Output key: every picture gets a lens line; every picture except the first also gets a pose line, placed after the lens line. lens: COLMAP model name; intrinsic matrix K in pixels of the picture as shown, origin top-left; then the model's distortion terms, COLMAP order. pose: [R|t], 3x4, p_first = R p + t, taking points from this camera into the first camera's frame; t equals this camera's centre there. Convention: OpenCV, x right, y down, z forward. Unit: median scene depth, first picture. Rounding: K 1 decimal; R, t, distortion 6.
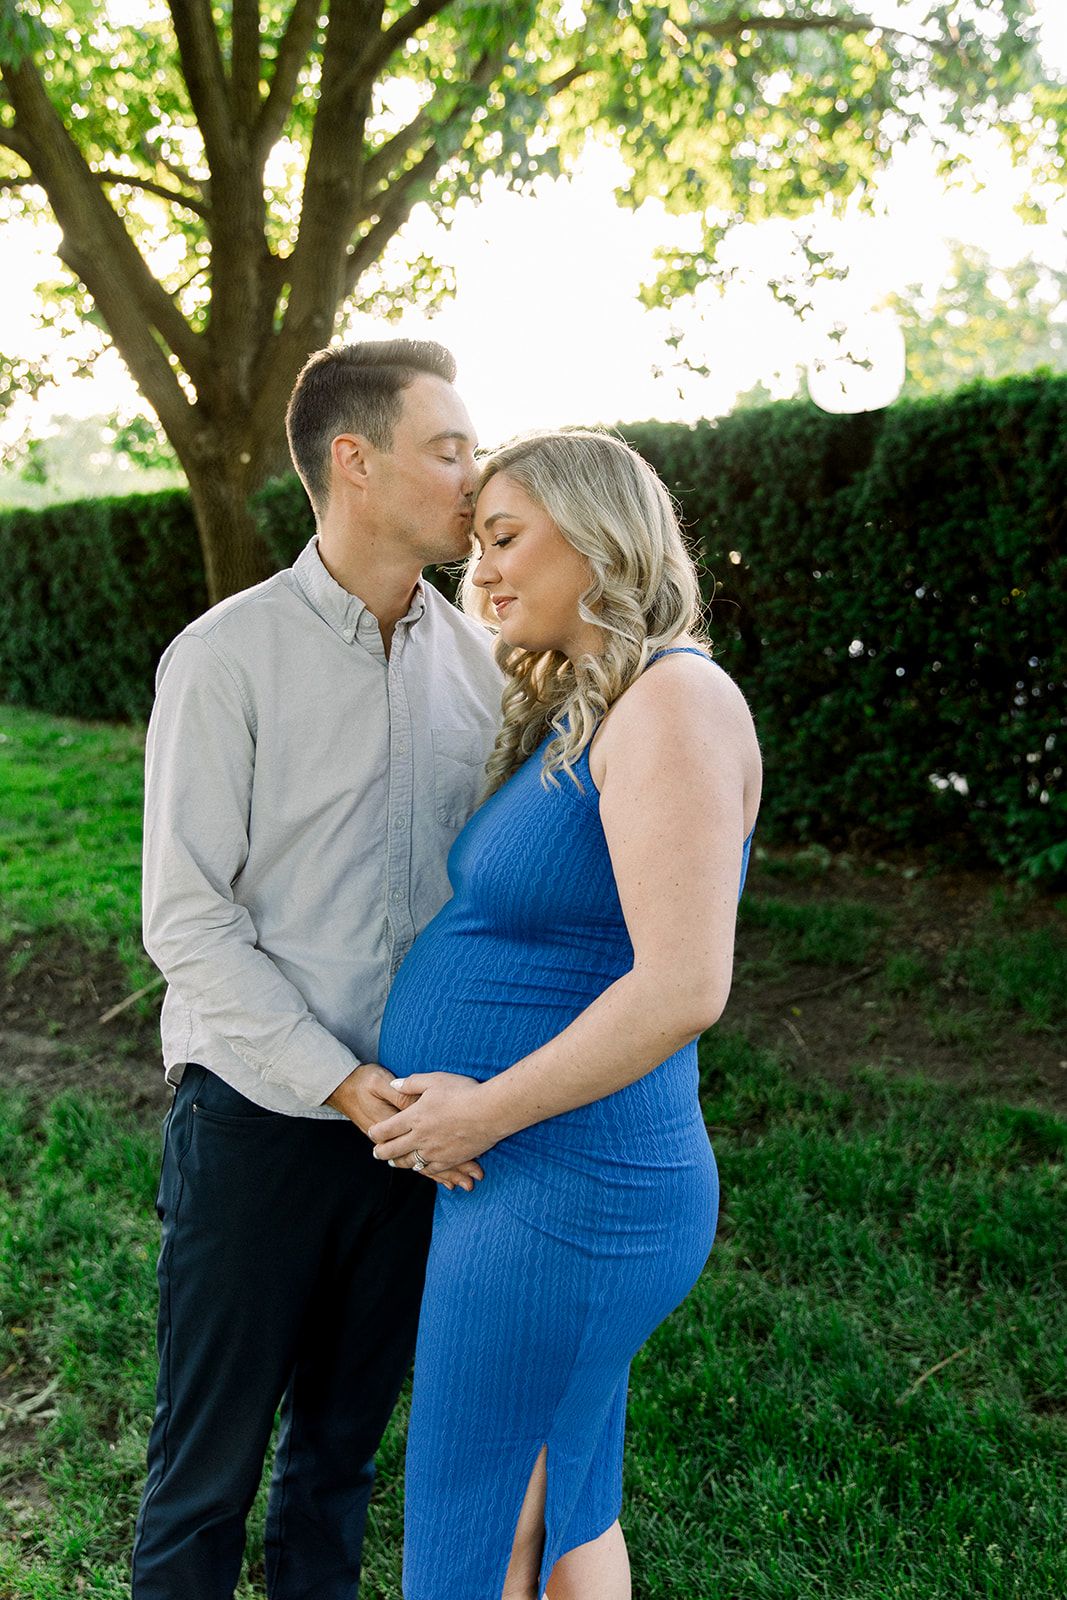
lens RADIAL K [[1908.0, 0, 616.0], [0, 1908.0, 806.3], [0, 0, 1]] dist [0.016241, -0.013551]
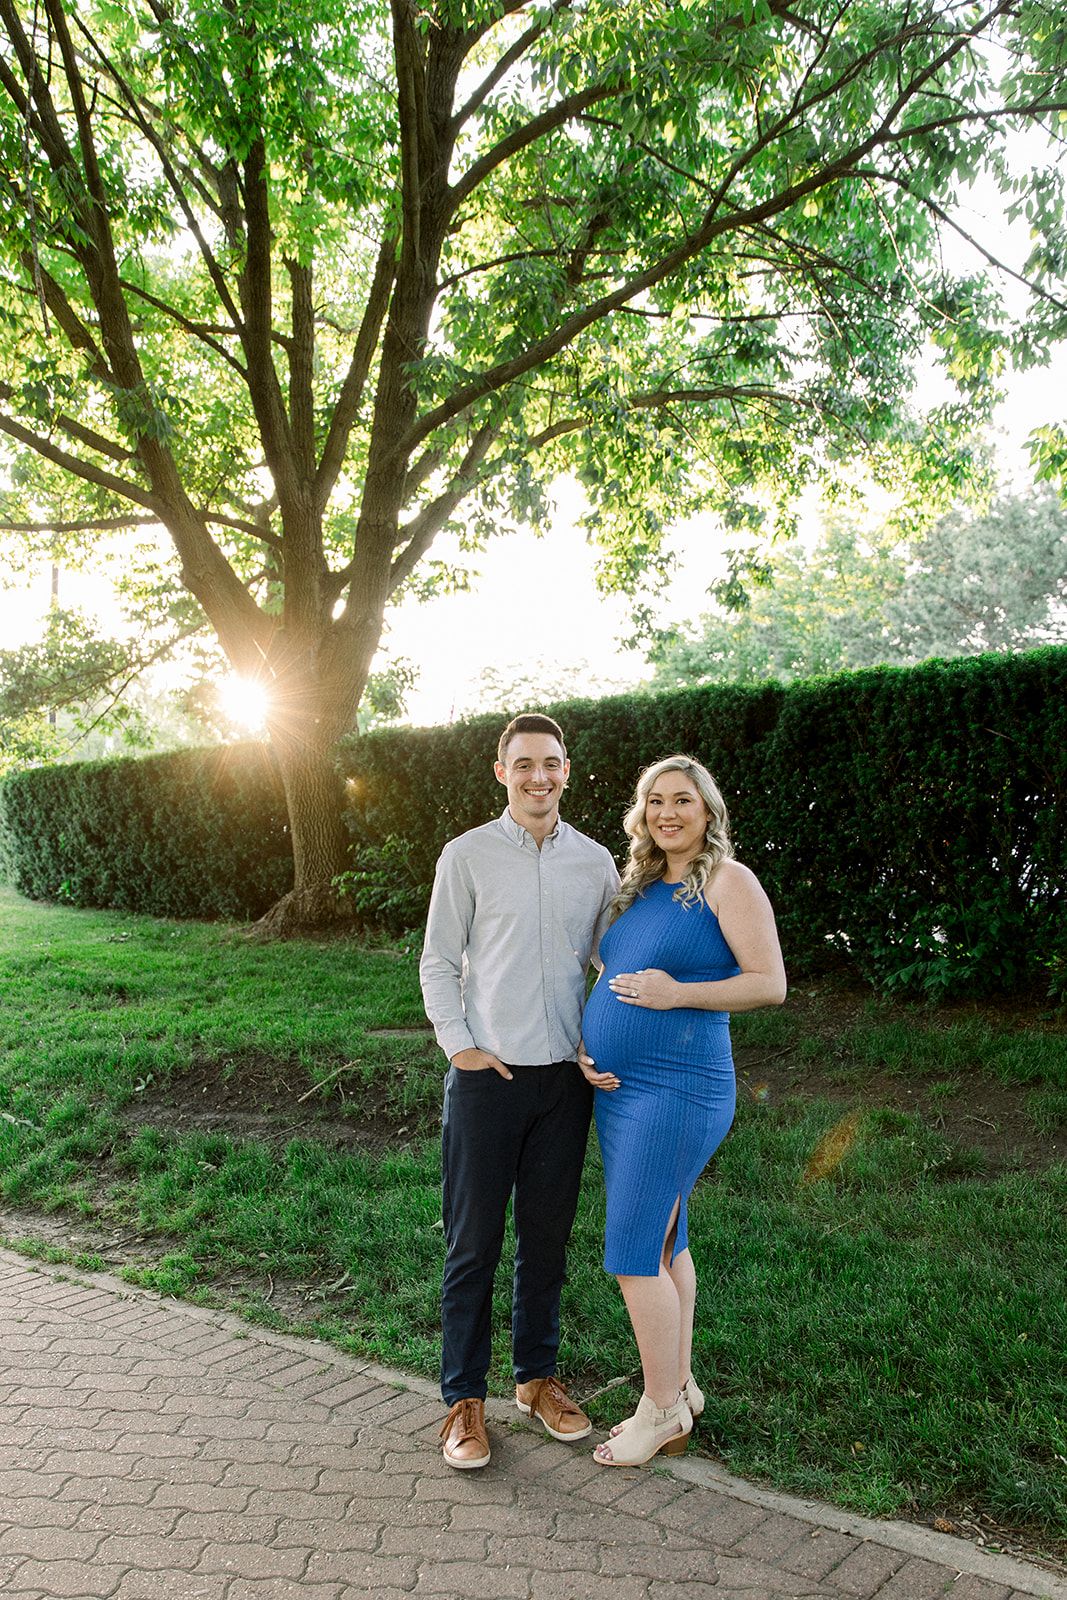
lens RADIAL K [[1846.9, 0, 610.6], [0, 1846.9, 844.4], [0, 0, 1]] dist [0.066299, -0.072924]
pose [[0.998379, -0.031461, 0.047427, -0.079670], [0.035327, 0.995921, -0.083022, 0.037498], [-0.044621, 0.084563, 0.995418, -0.511919]]
